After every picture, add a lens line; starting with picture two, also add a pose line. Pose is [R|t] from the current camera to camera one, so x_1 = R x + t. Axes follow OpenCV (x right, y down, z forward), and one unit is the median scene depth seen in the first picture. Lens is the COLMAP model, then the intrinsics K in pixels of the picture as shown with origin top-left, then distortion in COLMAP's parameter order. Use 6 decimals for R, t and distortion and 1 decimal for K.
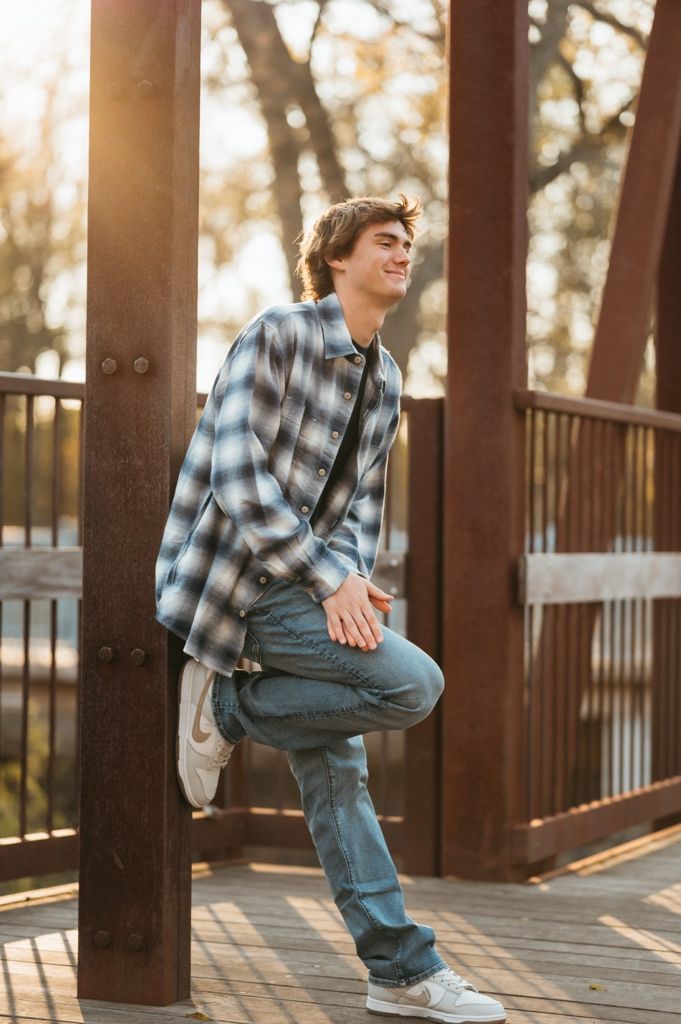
lens RADIAL K [[2470.7, 0, 340.5], [0, 2470.7, 512.0], [0, 0, 1]] dist [-0.103169, 0.611752]
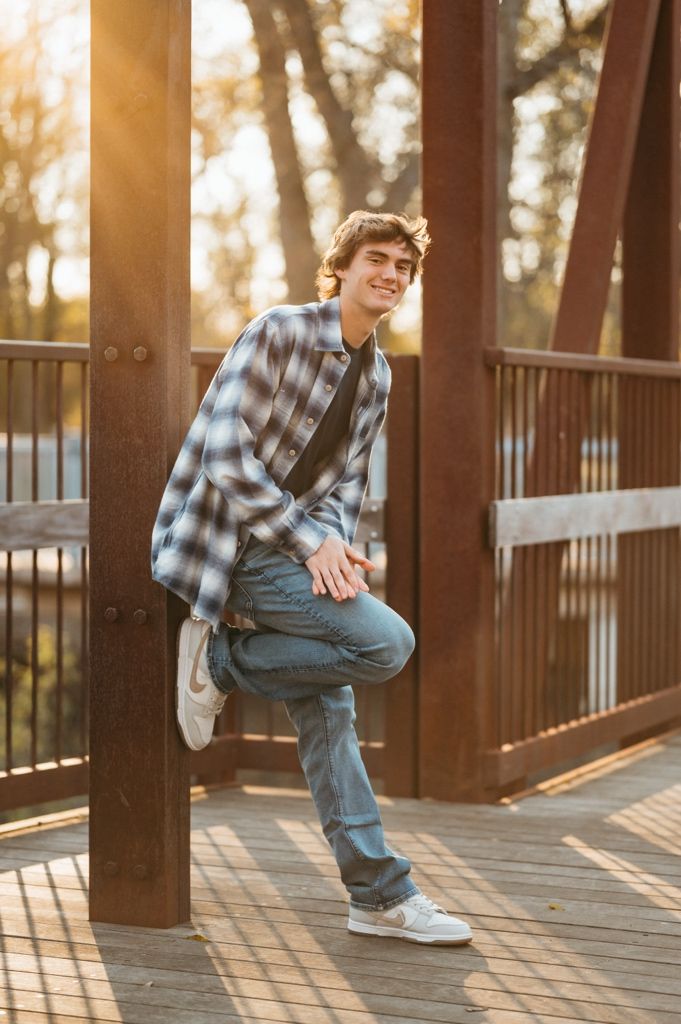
lens RADIAL K [[2464.5, 0, 340.5], [0, 2464.5, 512.0], [0, 0, 1]] dist [-0.091584, -0.697063]
pose [[0.999966, -0.007447, 0.003470, 0.004139], [0.007278, 0.998901, 0.046311, -0.035133], [-0.003811, -0.046284, 0.998921, -0.093907]]
